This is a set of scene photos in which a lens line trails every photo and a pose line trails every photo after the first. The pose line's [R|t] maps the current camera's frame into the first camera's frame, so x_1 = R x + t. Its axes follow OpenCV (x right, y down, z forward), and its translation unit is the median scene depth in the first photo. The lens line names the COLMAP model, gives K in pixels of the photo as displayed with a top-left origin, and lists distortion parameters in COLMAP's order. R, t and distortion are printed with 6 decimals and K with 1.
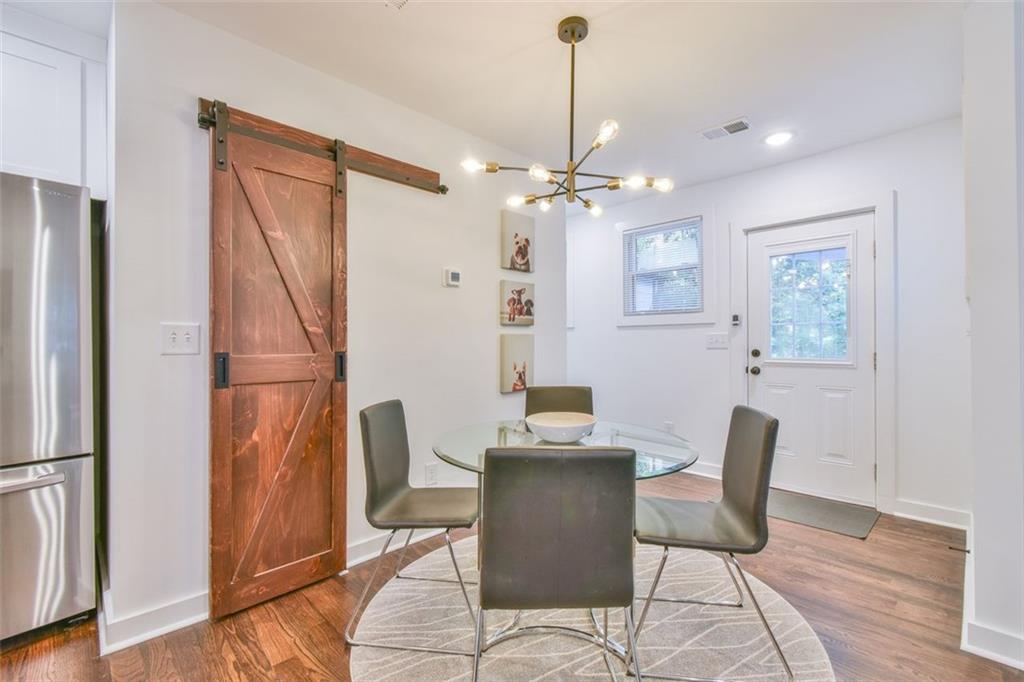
lens RADIAL K [[454.5, 0, 519.1], [0, 454.5, 340.1], [0, 0, 1]] dist [0.002451, -0.003336]
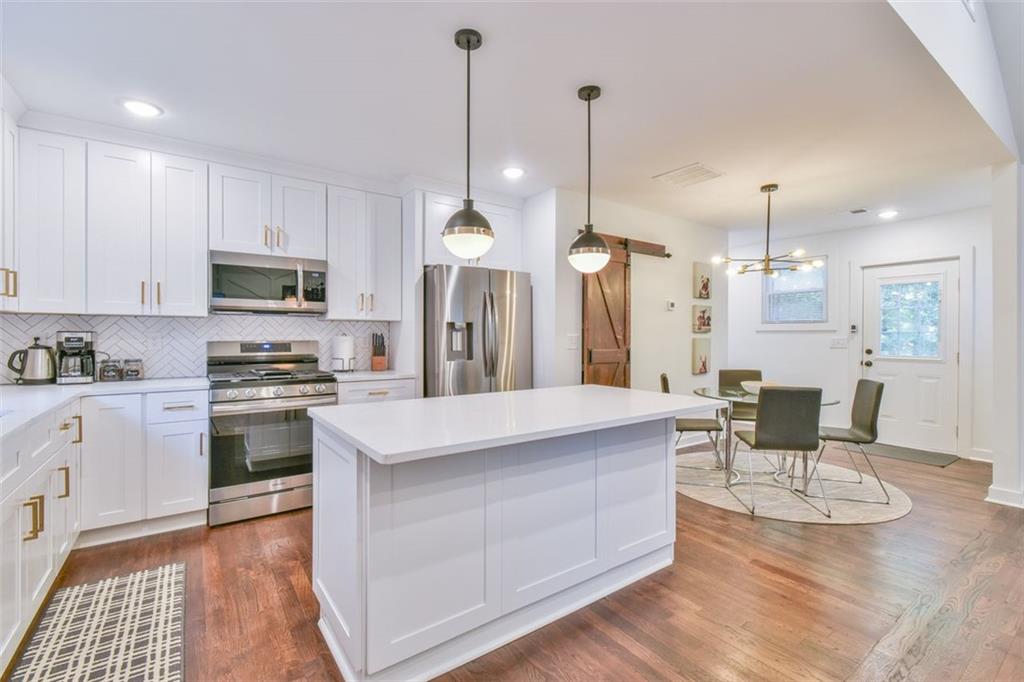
lens RADIAL K [[454.5, 0, 505.5], [0, 454.5, 338.4], [0, 0, 1]] dist [0.002451, -0.003336]
pose [[0.982927, 0.008152, -0.183815, -0.617404], [-0.006250, 0.999921, 0.010920, -0.038867], [0.183889, -0.009585, 0.982900, -1.118380]]
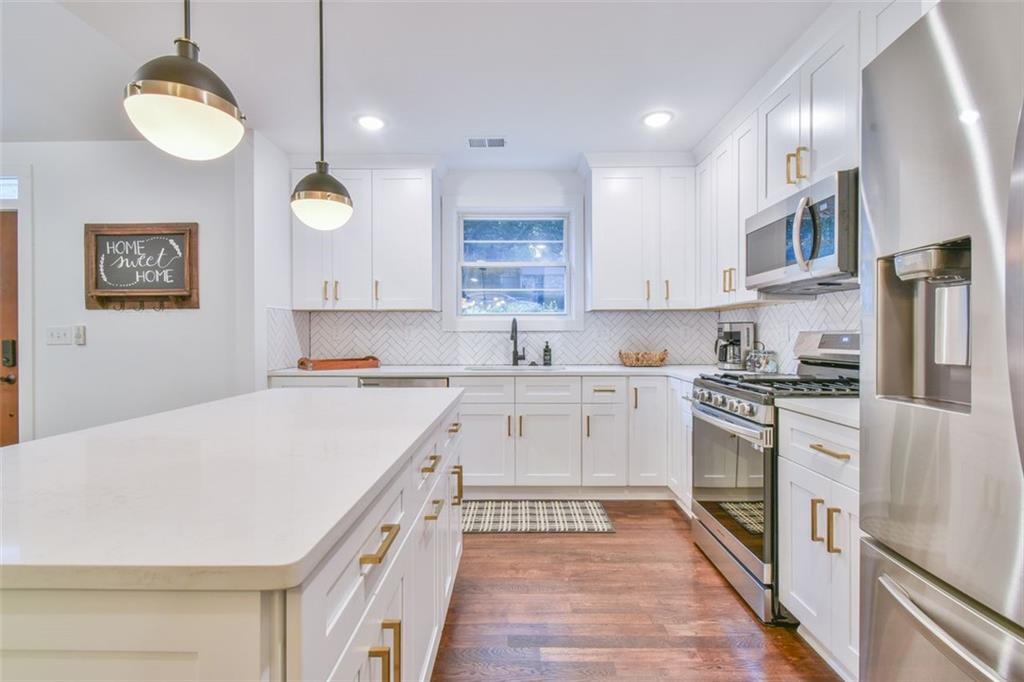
lens RADIAL K [[454.5, 0, 510.1], [0, 454.5, 337.6], [0, 0, 1]] dist [0.002451, -0.003336]
pose [[-0.716332, 0.011393, -0.697666, -0.539141], [0.009438, 0.999933, 0.006638, -0.000904], [0.697696, -0.001830, -0.716392, 0.720728]]
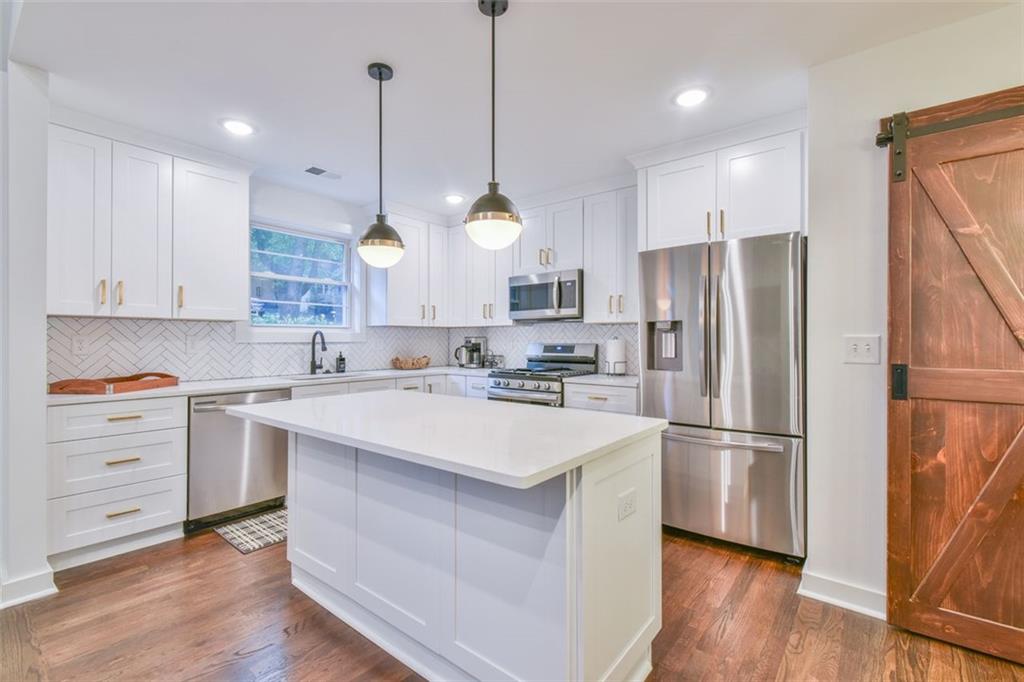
lens RADIAL K [[454.5, 0, 508.0], [0, 454.5, 334.5], [0, 0, 1]] dist [0.002451, -0.003336]
pose [[0.097303, -0.006662, -0.995233, 0.246132], [0.005256, 0.999967, -0.006180, -0.033999], [0.995241, -0.004630, 0.097334, 0.042391]]
